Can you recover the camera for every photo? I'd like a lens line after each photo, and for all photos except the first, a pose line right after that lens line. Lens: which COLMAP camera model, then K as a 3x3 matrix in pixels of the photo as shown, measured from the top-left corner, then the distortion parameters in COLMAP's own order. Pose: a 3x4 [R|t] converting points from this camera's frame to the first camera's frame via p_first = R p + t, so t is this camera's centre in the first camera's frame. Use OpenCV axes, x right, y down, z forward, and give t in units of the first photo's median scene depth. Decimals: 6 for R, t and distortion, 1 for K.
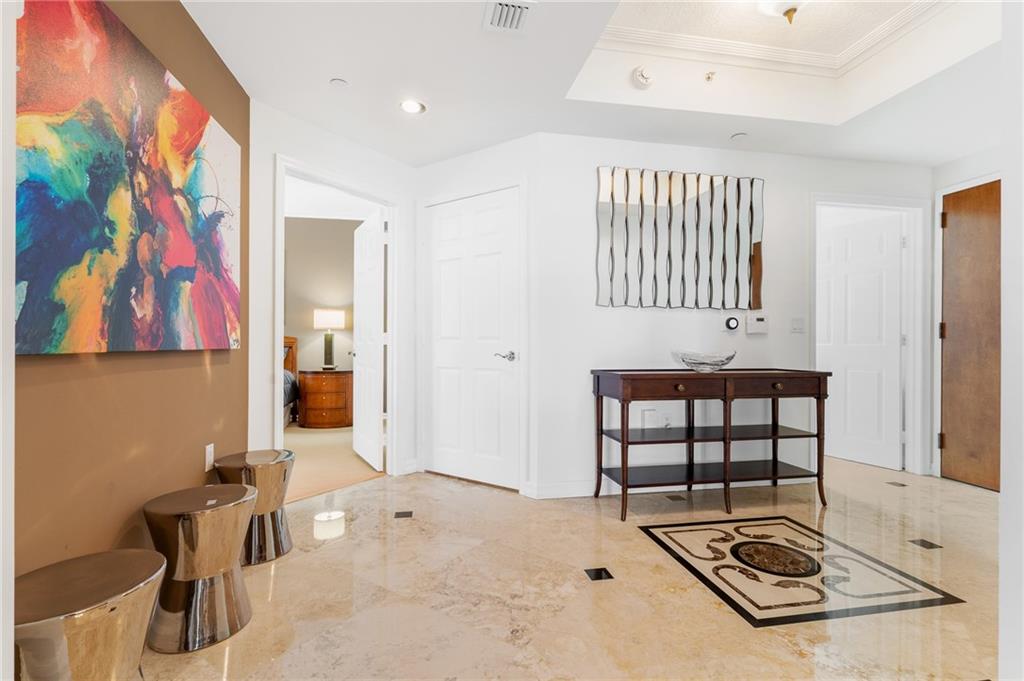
lens RADIAL K [[468.5, 0, 507.4], [0, 468.5, 339.4], [0, 0, 1]] dist [-0.002174, 0.002959]
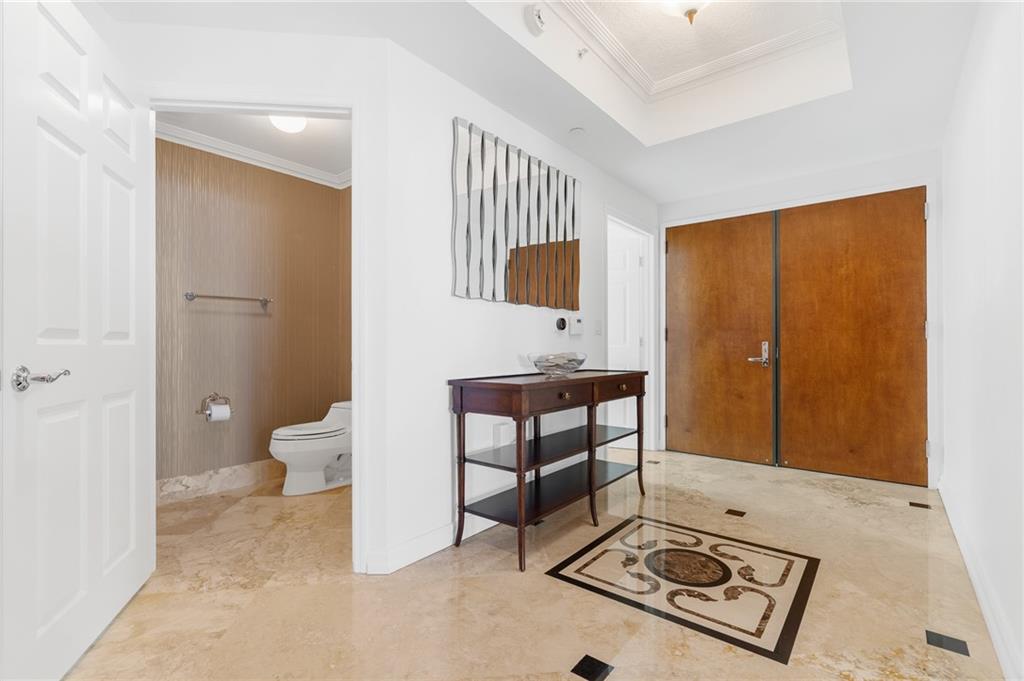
lens RADIAL K [[468.5, 0, 513.6], [0, 468.5, 340.7], [0, 0, 1]] dist [-0.002174, 0.002959]
pose [[0.757970, 0.003874, 0.652278, -0.274807], [-0.004142, 0.999991, -0.001126, 0.002017], [-0.652276, -0.001848, 0.757979, 0.408467]]
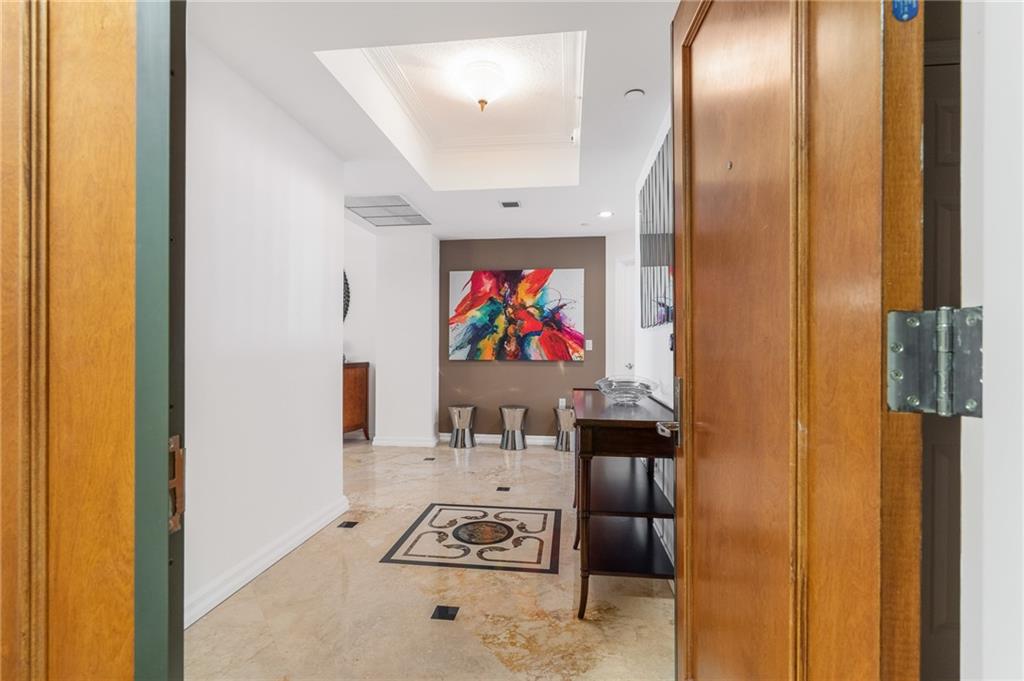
lens RADIAL K [[468.5, 0, 513.8], [0, 468.5, 344.6], [0, 0, 1]] dist [-0.002174, 0.002959]
pose [[-0.299054, -0.007114, -0.954210, 1.456059], [0.004662, 0.999949, -0.008916, -0.032887], [0.954225, -0.007115, -0.299006, 1.201851]]
